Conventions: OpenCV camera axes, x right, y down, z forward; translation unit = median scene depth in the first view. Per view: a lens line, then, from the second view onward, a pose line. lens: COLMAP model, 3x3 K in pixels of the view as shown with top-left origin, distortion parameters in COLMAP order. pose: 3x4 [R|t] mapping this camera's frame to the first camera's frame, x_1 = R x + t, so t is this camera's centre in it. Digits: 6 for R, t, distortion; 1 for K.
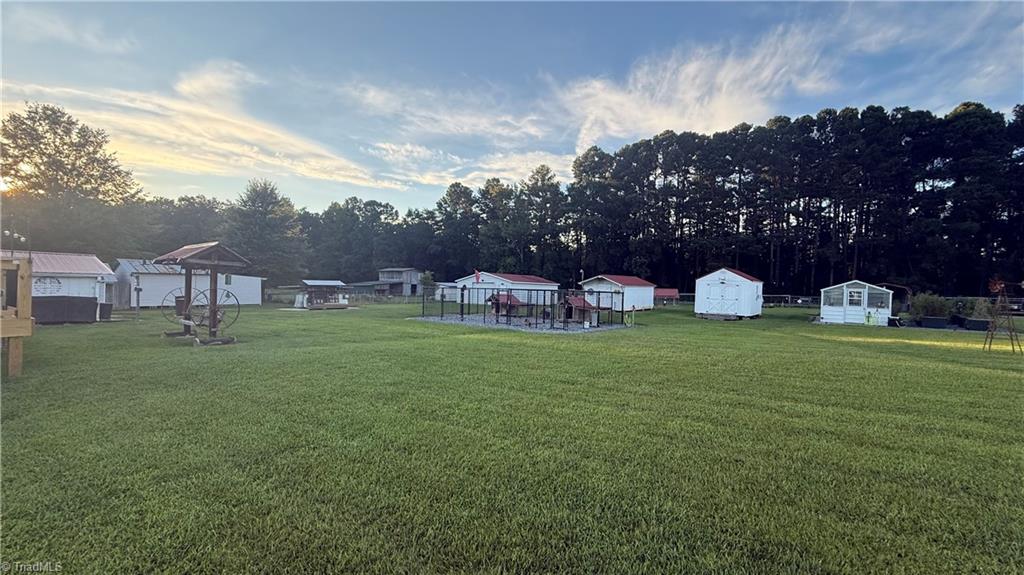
lens RADIAL K [[408.5, 0, 510.1], [0, 408.5, 290.3], [0, 0, 1]] dist [0.001834, -0.000466]
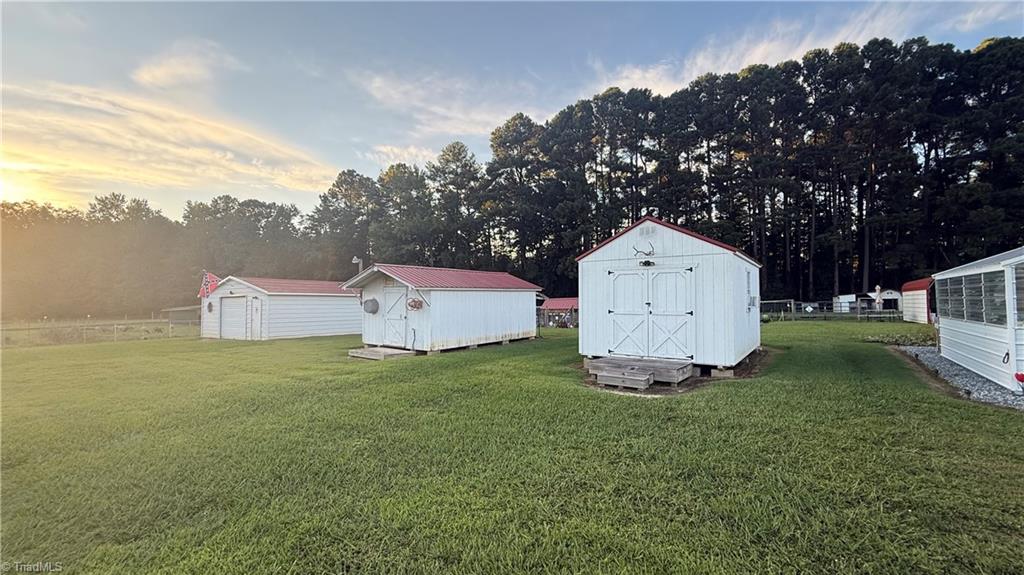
lens RADIAL K [[428.0, 0, 512.0], [0, 428.0, 287.5], [0, 0, 1]] dist [0.000546, -0.000132]
pose [[0.997616, -0.036230, 0.058730, 0.117597], [0.038973, 0.998169, -0.046262, 0.003712], [-0.056946, 0.048441, 0.997201, 0.199746]]
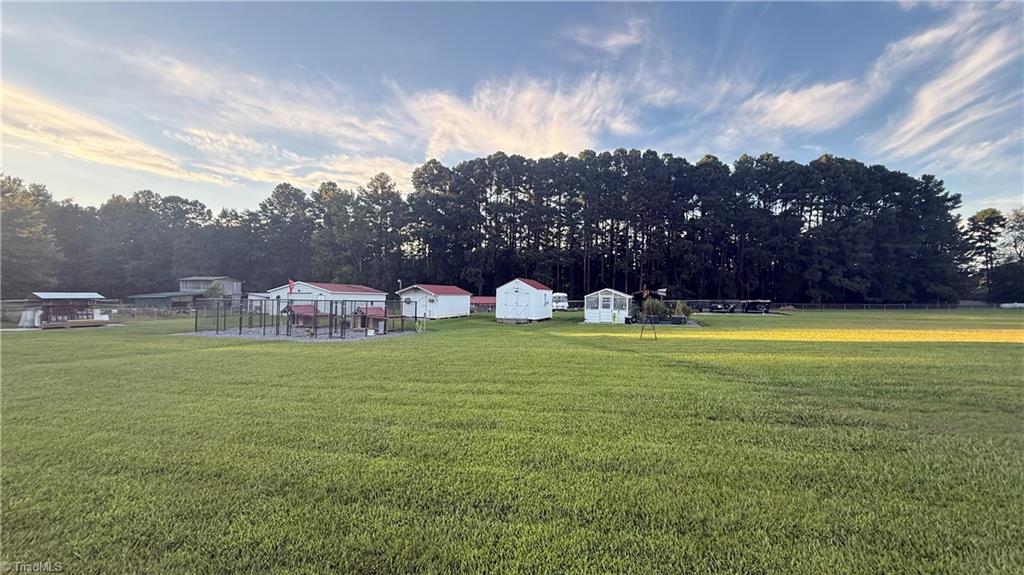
lens RADIAL K [[408.5, 0, 510.1], [0, 408.5, 290.3], [0, 0, 1]] dist [0.001834, -0.000466]
pose [[0.941961, -0.008155, 0.335624, 0.034575], [0.015173, 0.999717, -0.018295, -0.000090], [-0.335380, 0.022326, 0.941818, -0.024727]]
